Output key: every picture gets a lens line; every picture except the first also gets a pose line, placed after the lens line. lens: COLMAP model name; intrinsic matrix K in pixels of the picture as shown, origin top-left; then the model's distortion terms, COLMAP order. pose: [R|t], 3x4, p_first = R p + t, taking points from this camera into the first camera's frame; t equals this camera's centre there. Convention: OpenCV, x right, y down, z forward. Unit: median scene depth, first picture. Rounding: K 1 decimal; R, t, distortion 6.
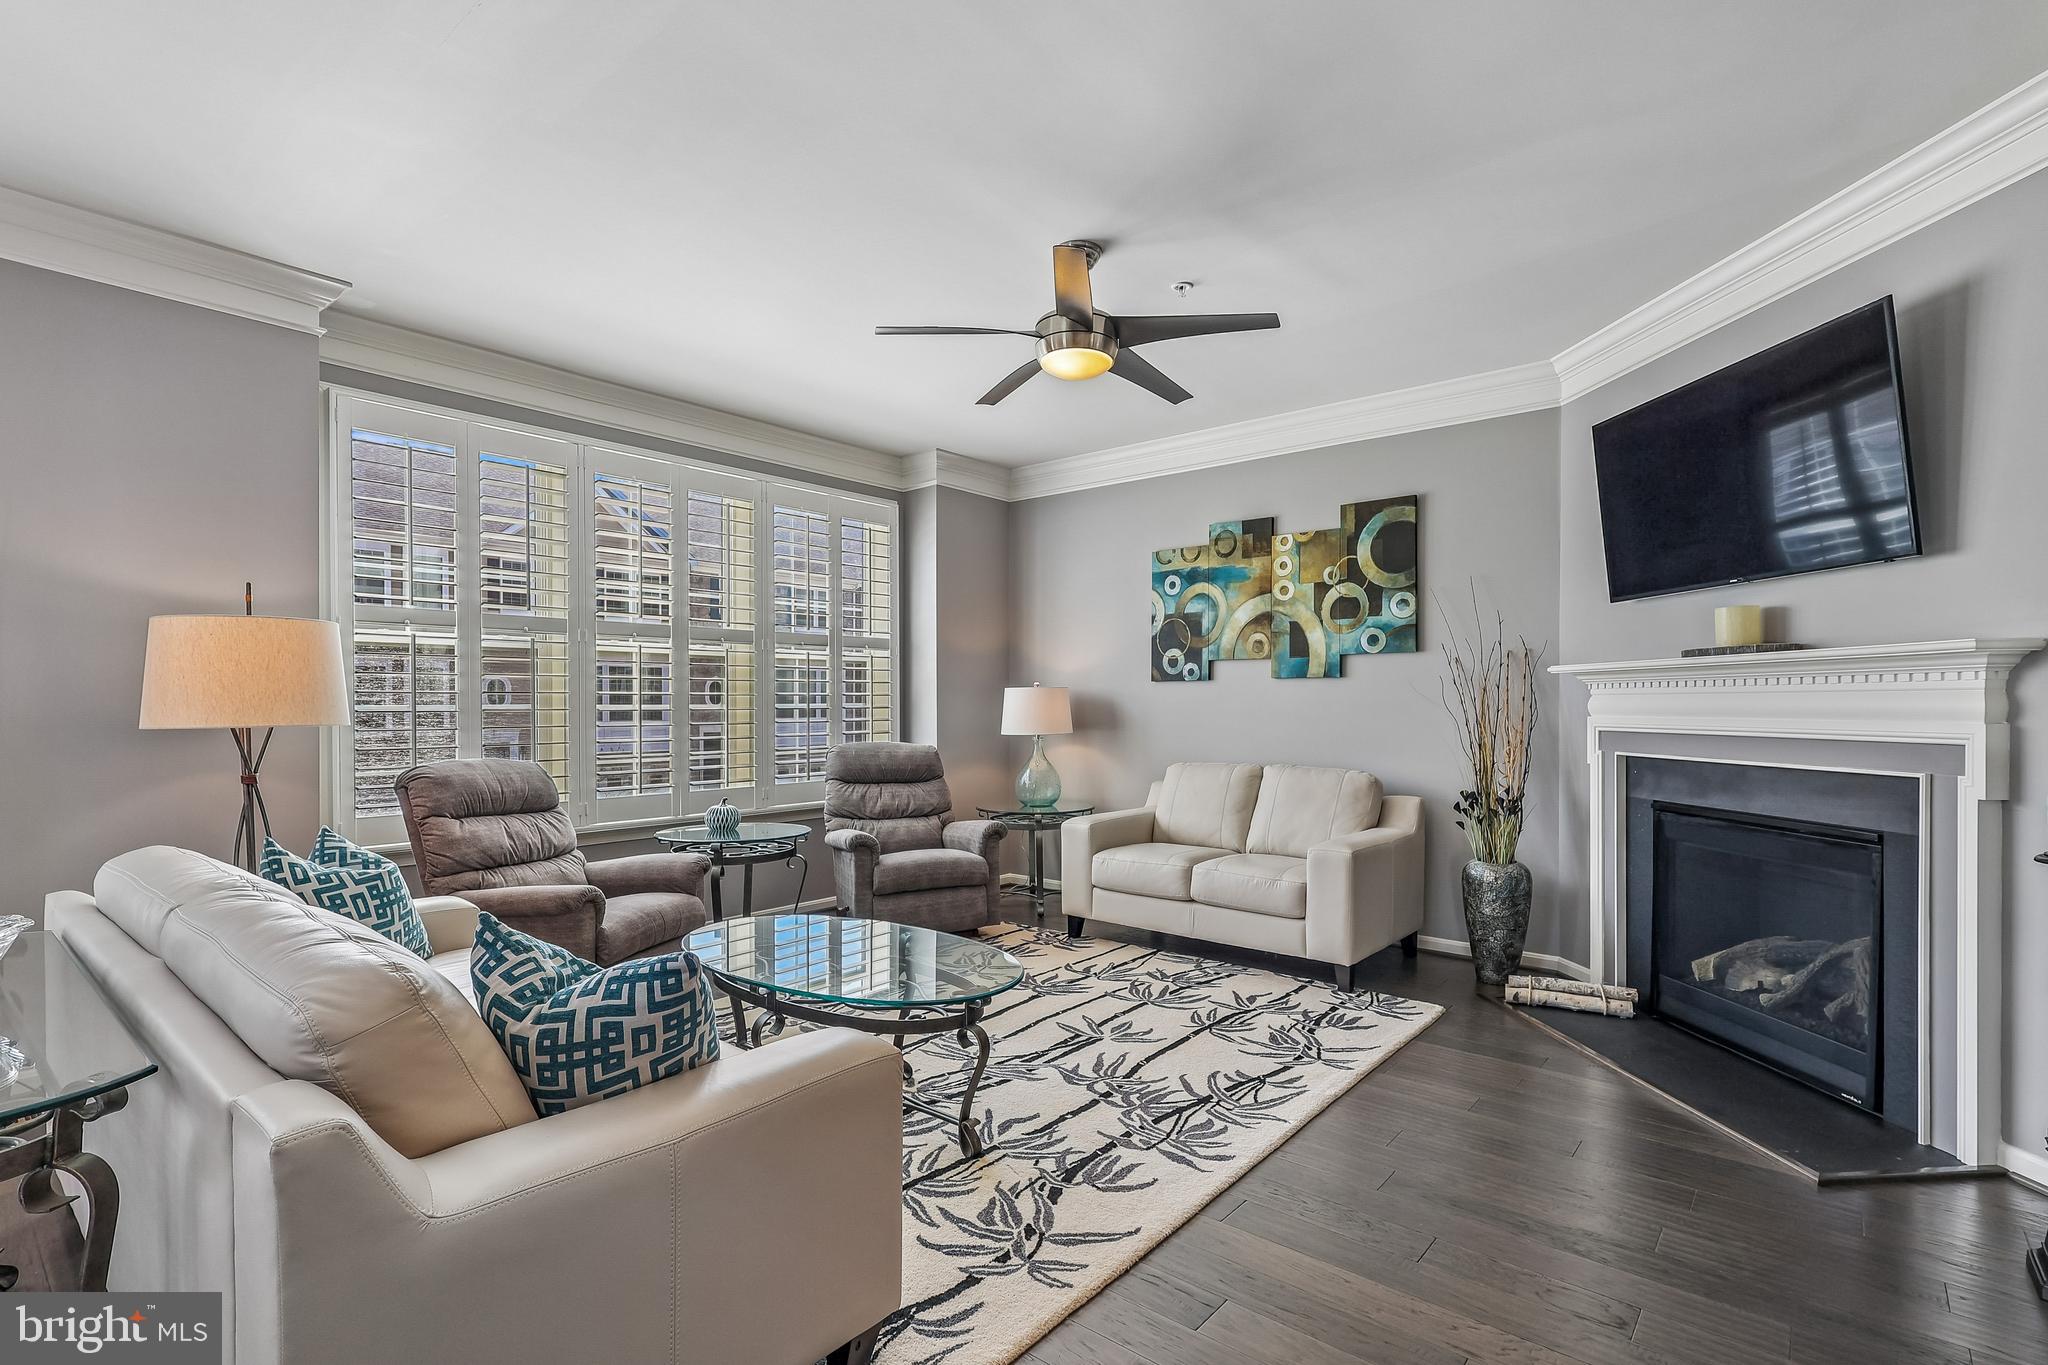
lens RADIAL K [[965.0, 0, 1023.5], [0, 965.0, 709.3], [0, 0, 1]] dist [0.000491, 0.000197]
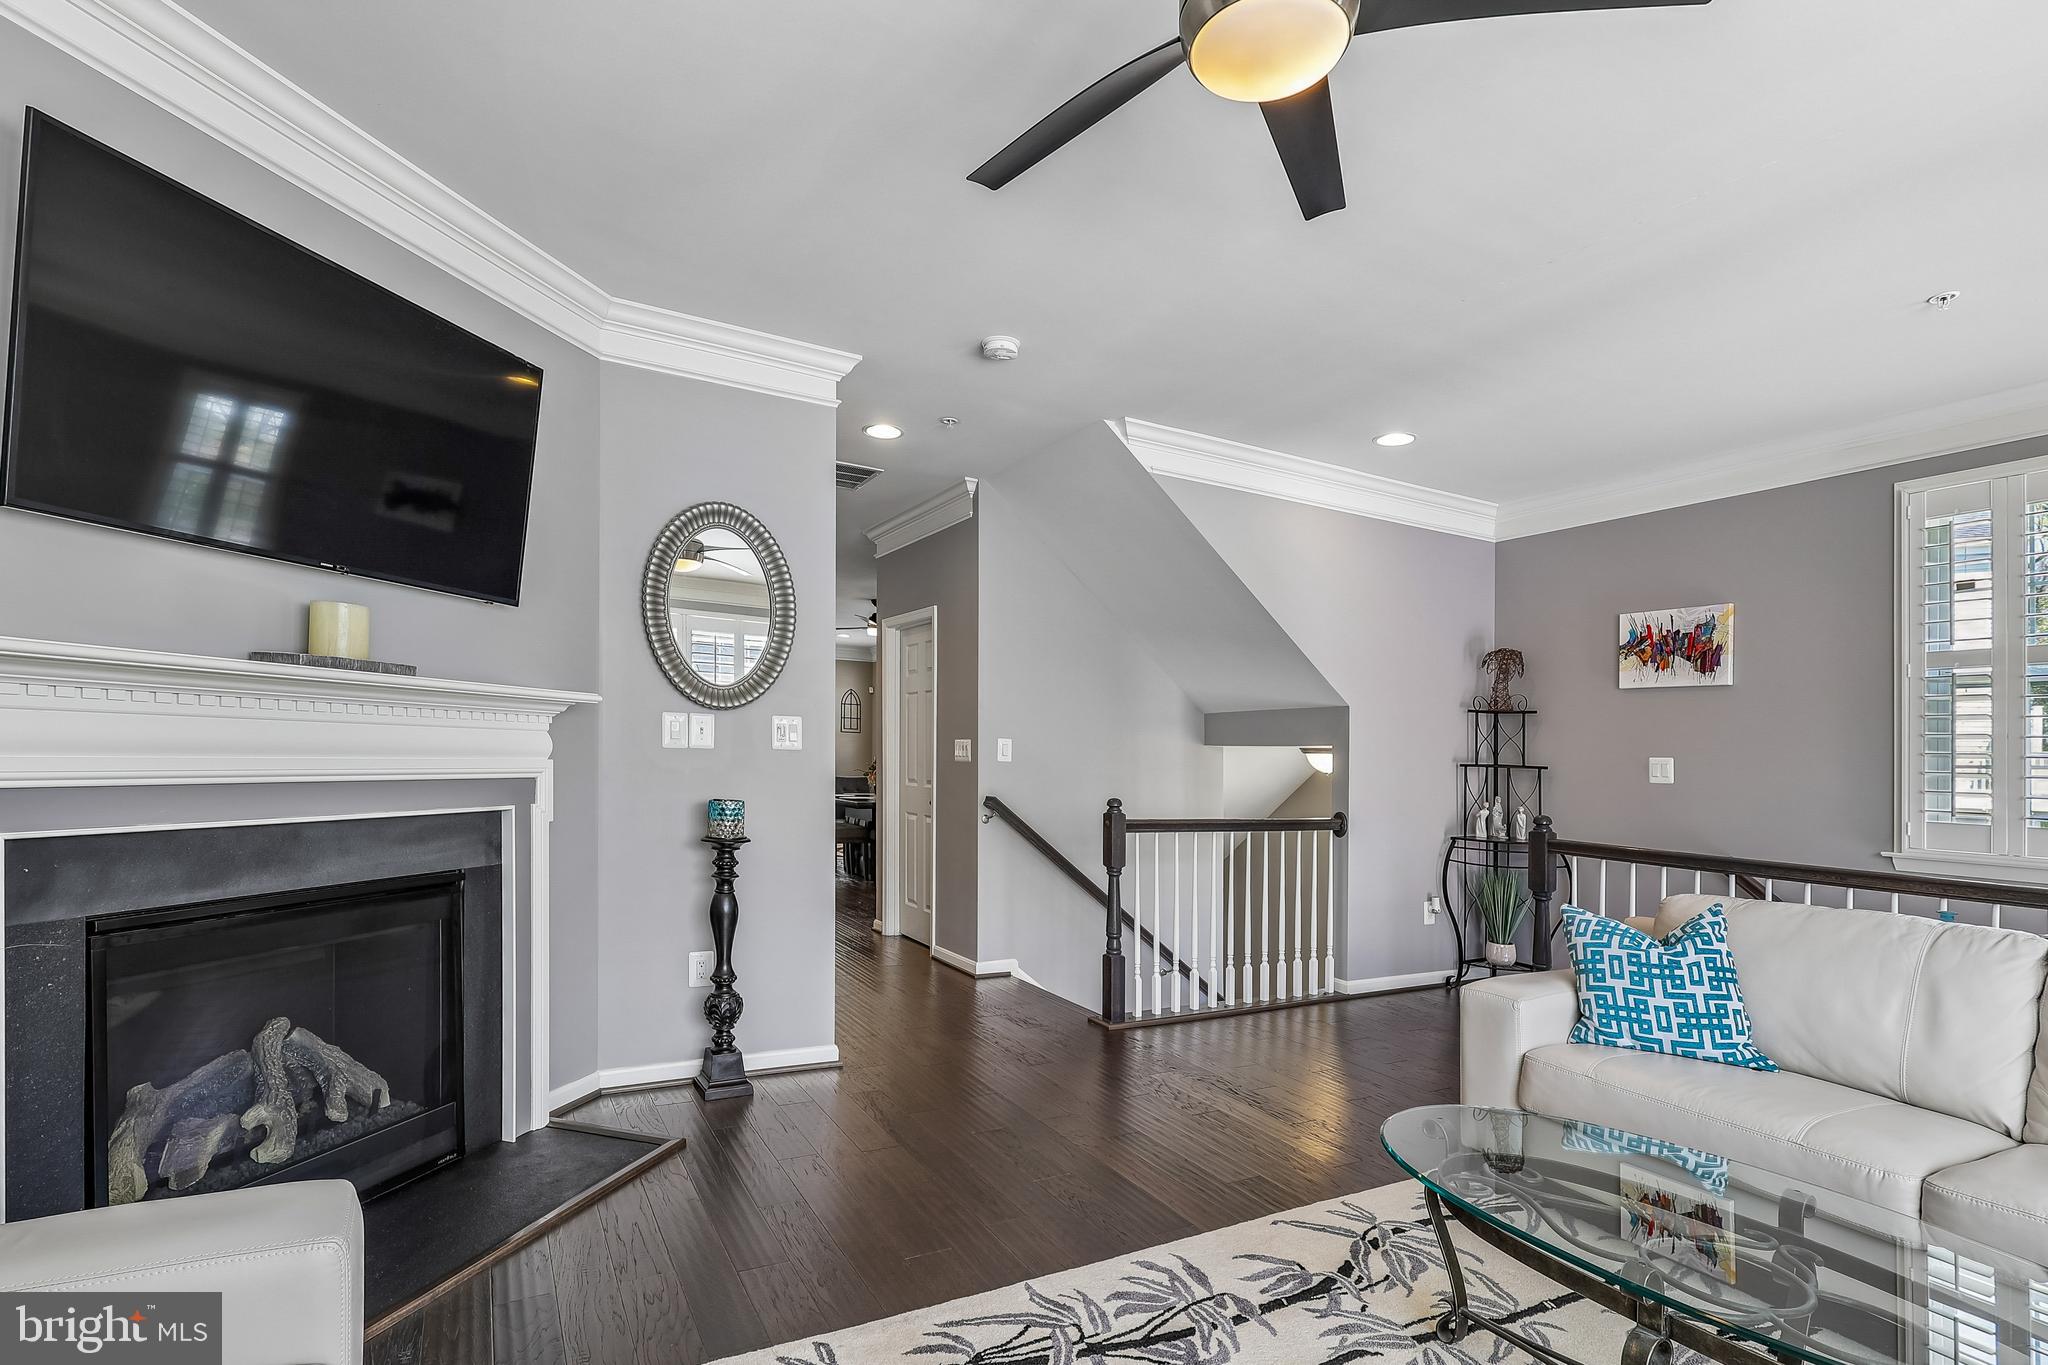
lens RADIAL K [[995.0, 0, 984.6], [0, 995.0, 723.4], [0, 0, 1]] dist [-0.000980, -0.000062]
pose [[-0.931017, -0.019887, 0.364434, 0.009954], [-0.031627, 0.999154, -0.026273, -0.009801], [-0.363603, -0.035986, -0.930859, 1.216832]]
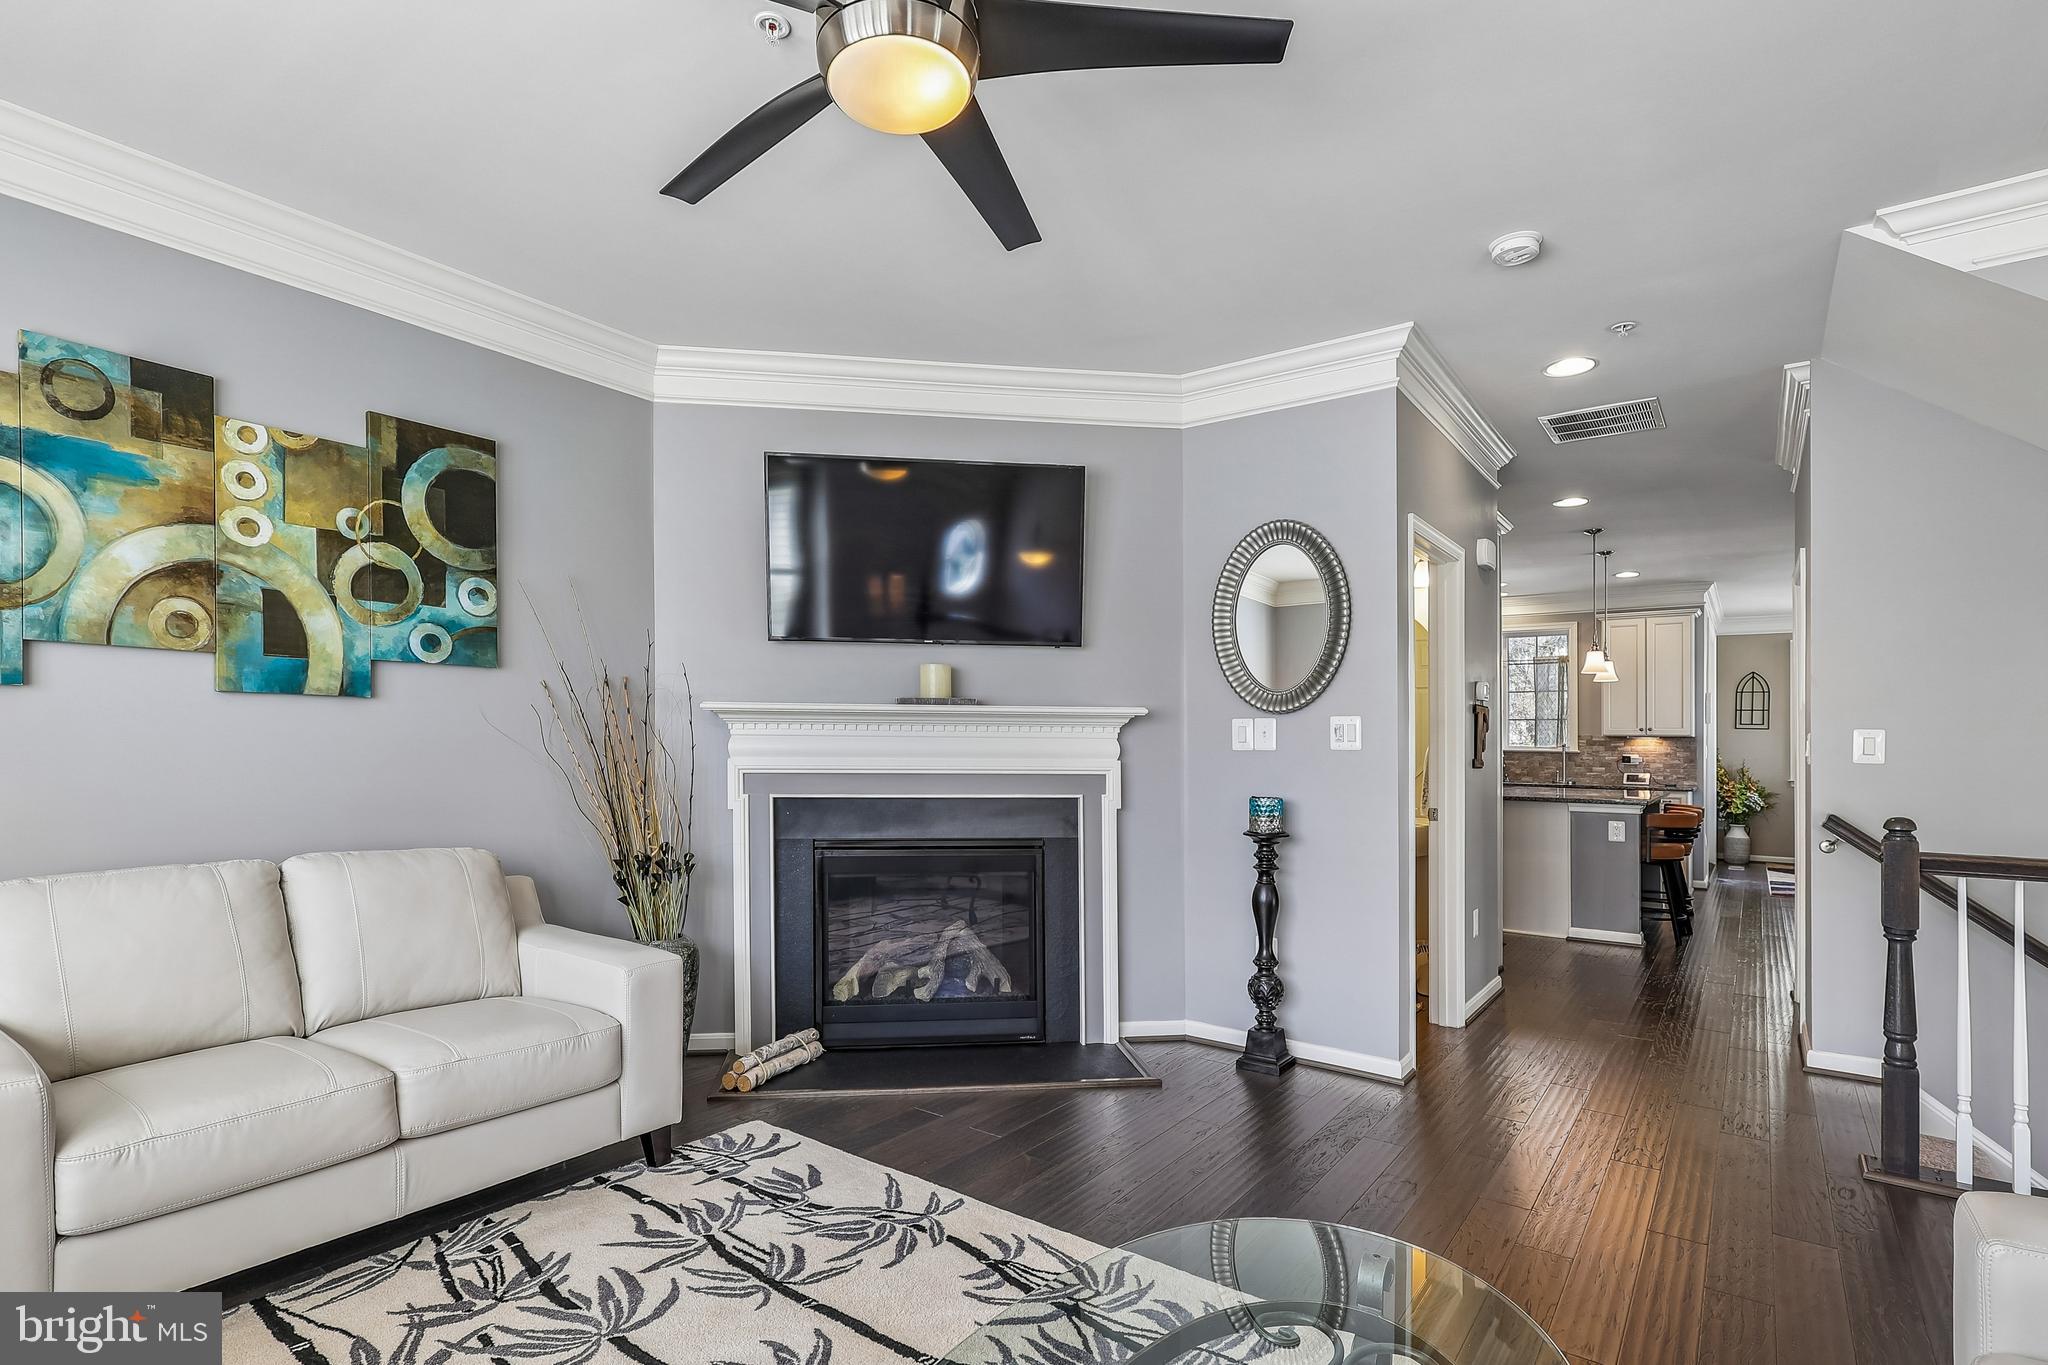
lens RADIAL K [[997.1, 0, 1017.5], [0, 997.1, 741.0], [0, 0, 1]] dist [-0.000694, 0.000384]
pose [[-0.063155, 0.002255, 0.998001, -0.386680], [-0.005216, 0.999983, -0.002590, -0.008182], [-0.997990, -0.005369, -0.063143, 0.780396]]
